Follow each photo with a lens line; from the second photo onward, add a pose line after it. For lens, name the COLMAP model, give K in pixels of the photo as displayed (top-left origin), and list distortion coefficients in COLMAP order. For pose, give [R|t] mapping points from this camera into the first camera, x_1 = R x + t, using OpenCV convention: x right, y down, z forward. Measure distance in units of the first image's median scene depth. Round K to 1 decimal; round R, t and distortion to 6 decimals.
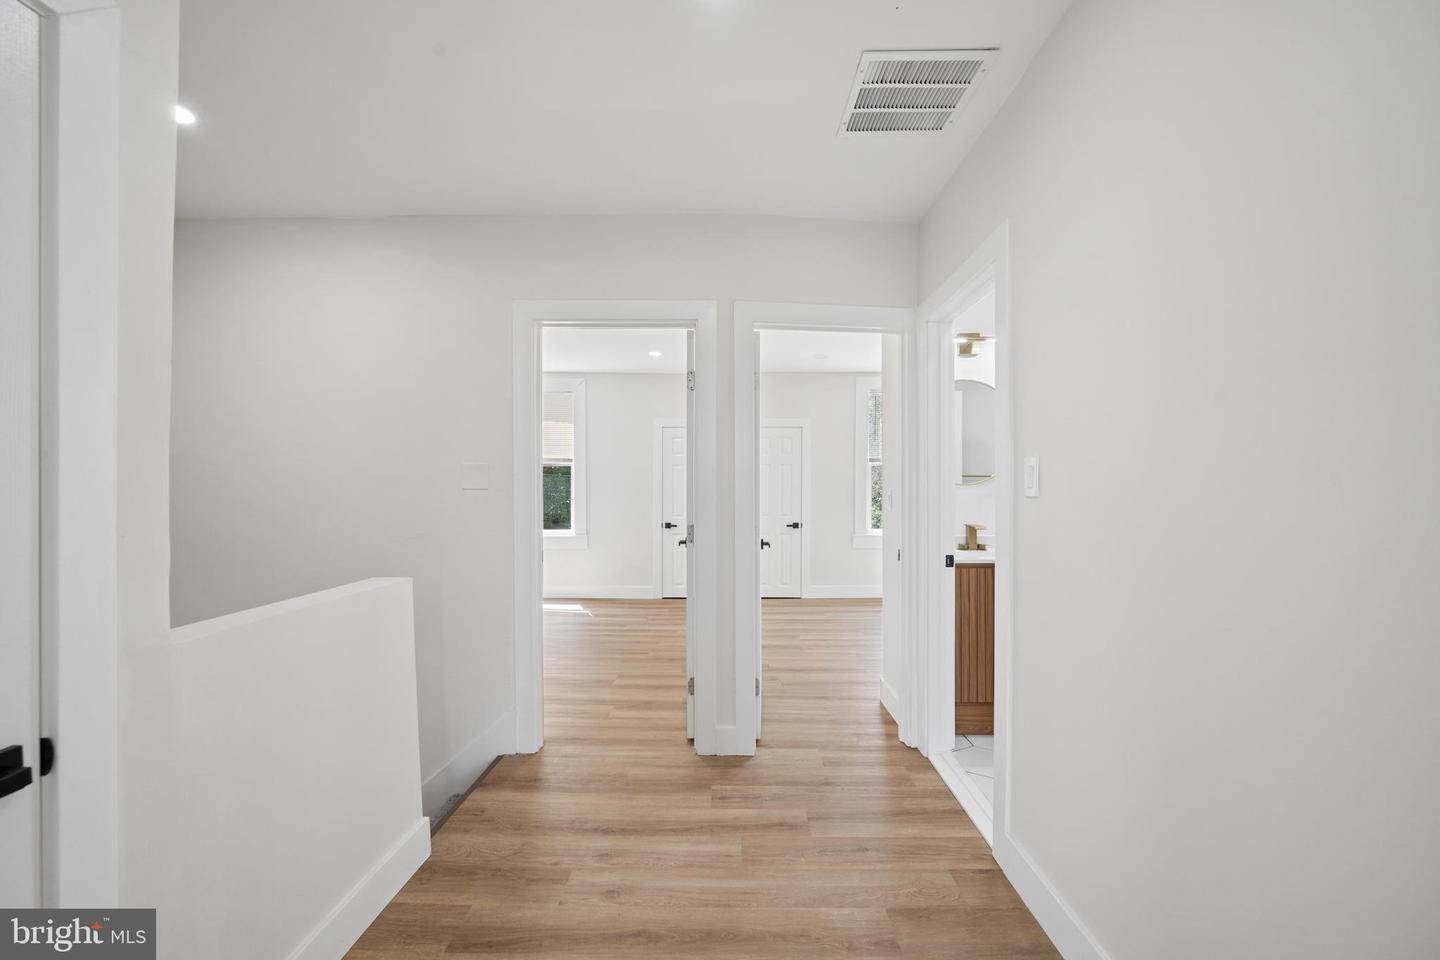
lens RADIAL K [[563.3, 0, 719.5], [0, 563.3, 494.9], [0, 0, 1]] dist [-0.001177, -0.000487]
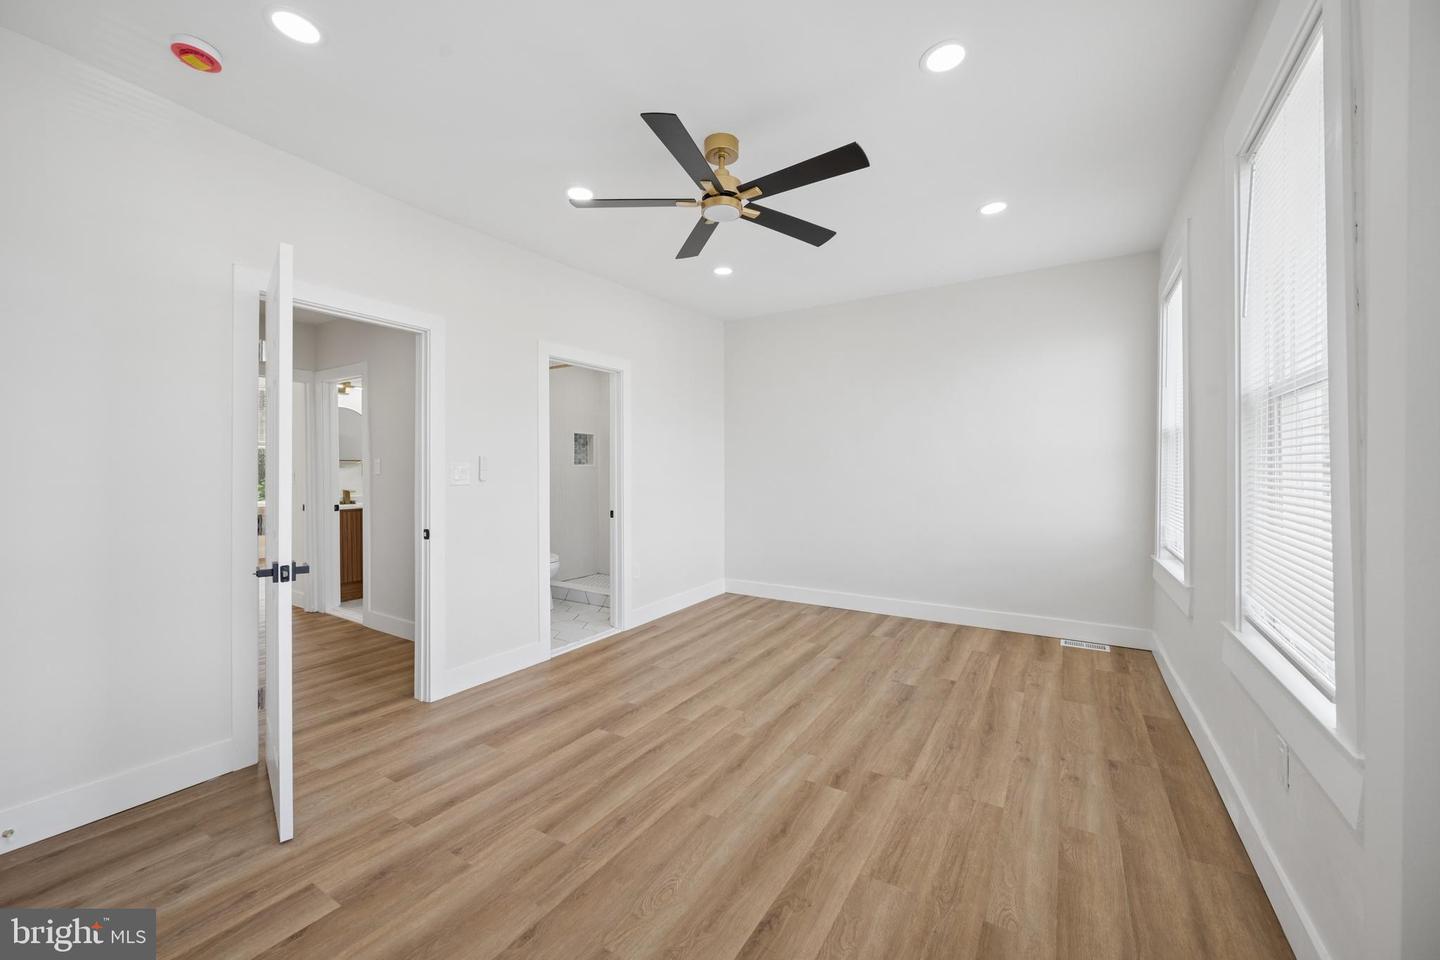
lens RADIAL K [[563.3, 0, 720.0], [0, 563.3, 473.9], [0, 0, 1]] dist [-0.001177, -0.000487]
pose [[0.517176, -0.013706, 0.855769, -0.518239], [0.004726, 0.999902, 0.013158, -0.016702], [-0.855866, -0.002761, 0.517191, -1.035298]]
